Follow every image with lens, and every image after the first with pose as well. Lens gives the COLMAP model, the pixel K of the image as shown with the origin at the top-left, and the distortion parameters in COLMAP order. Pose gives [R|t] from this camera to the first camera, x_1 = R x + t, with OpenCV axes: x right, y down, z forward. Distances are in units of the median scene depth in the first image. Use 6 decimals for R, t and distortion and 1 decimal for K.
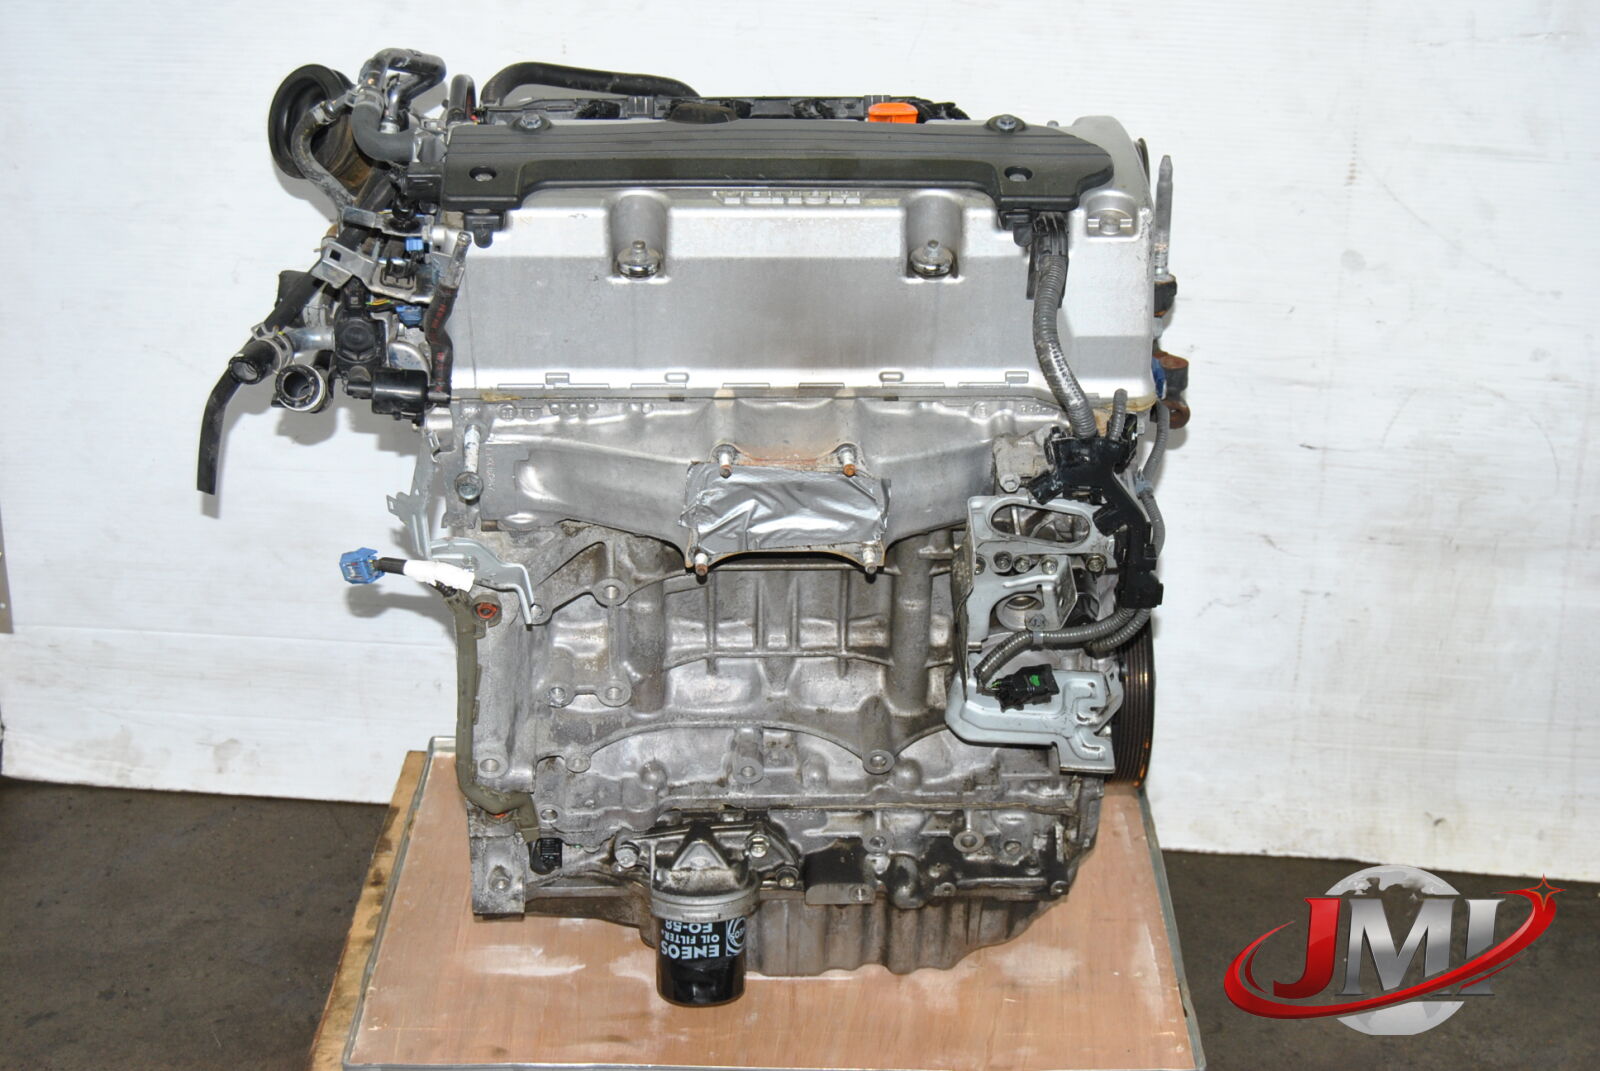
lens RADIAL K [[3074.2, 0, 800.0], [0, 3074.2, 535.5], [0, 0, 1]] dist [-0.036529, 0.048851]
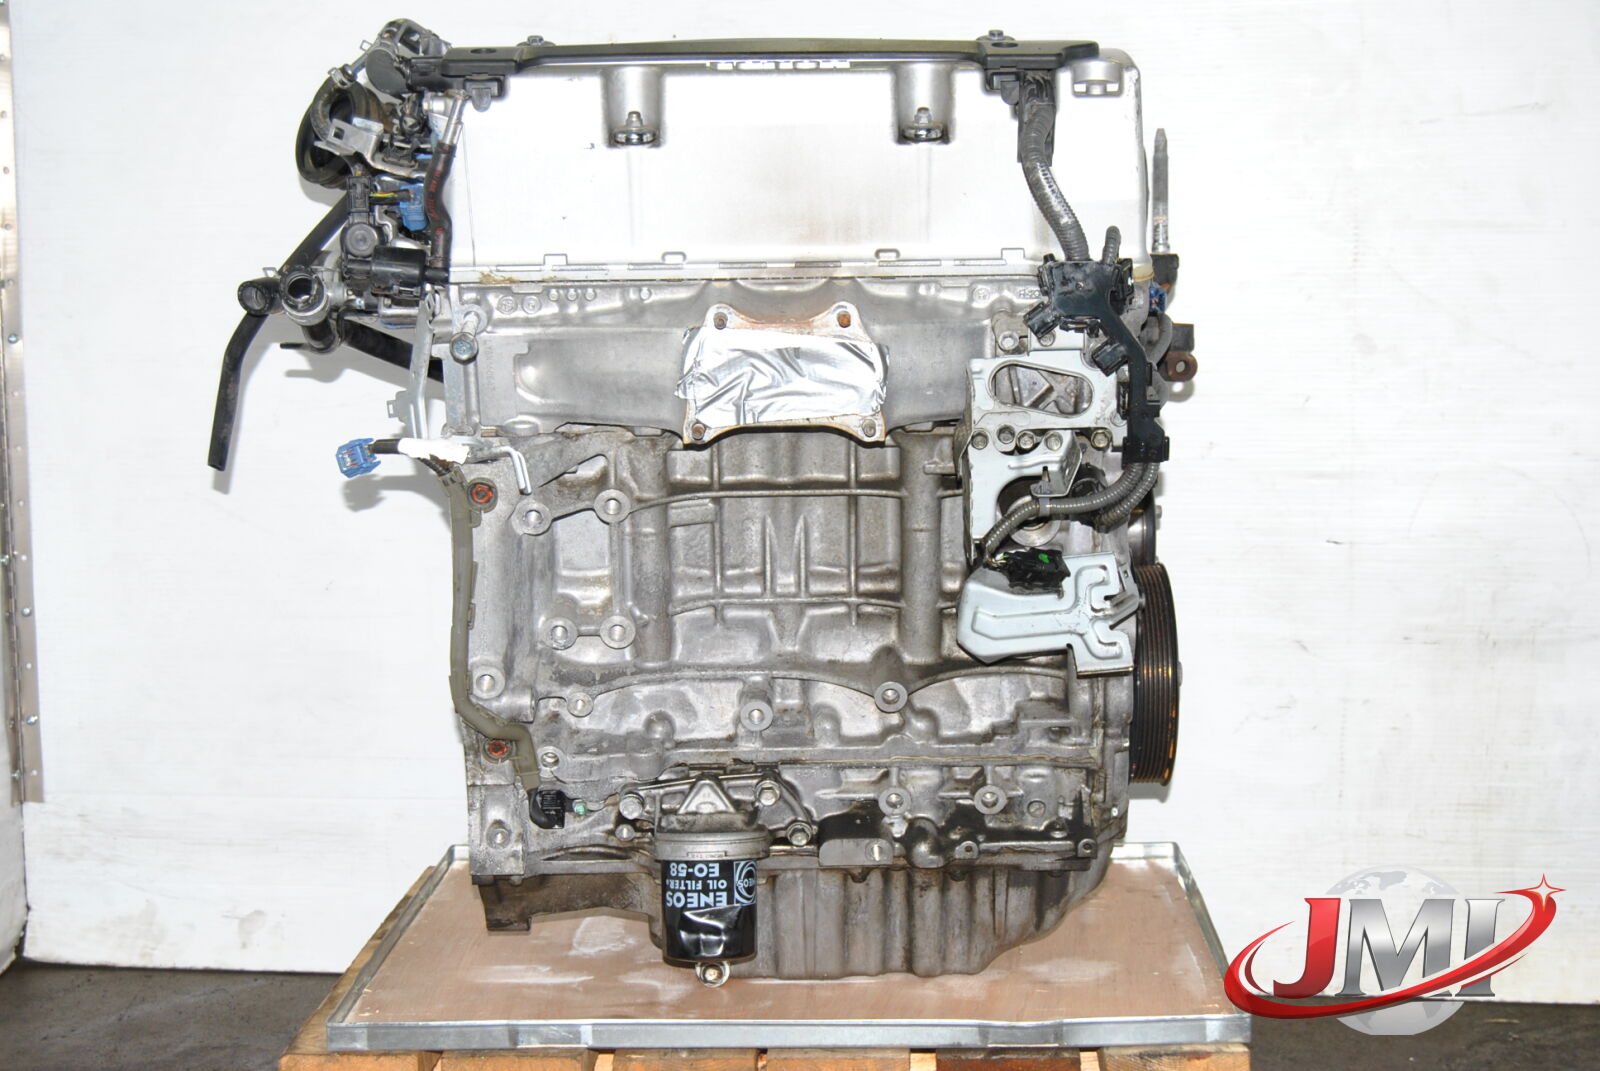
lens RADIAL K [[2871.3, 0, 800.0], [0, 2871.3, 535.5], [0, 0, 1]] dist [-0.020144, -0.149753]
pose [[0.999060, -0.022662, -0.036952, 0.031216], [0.009926, 0.949407, -0.313891, 0.305174], [0.042196, 0.313230, 0.948740, 0.127321]]
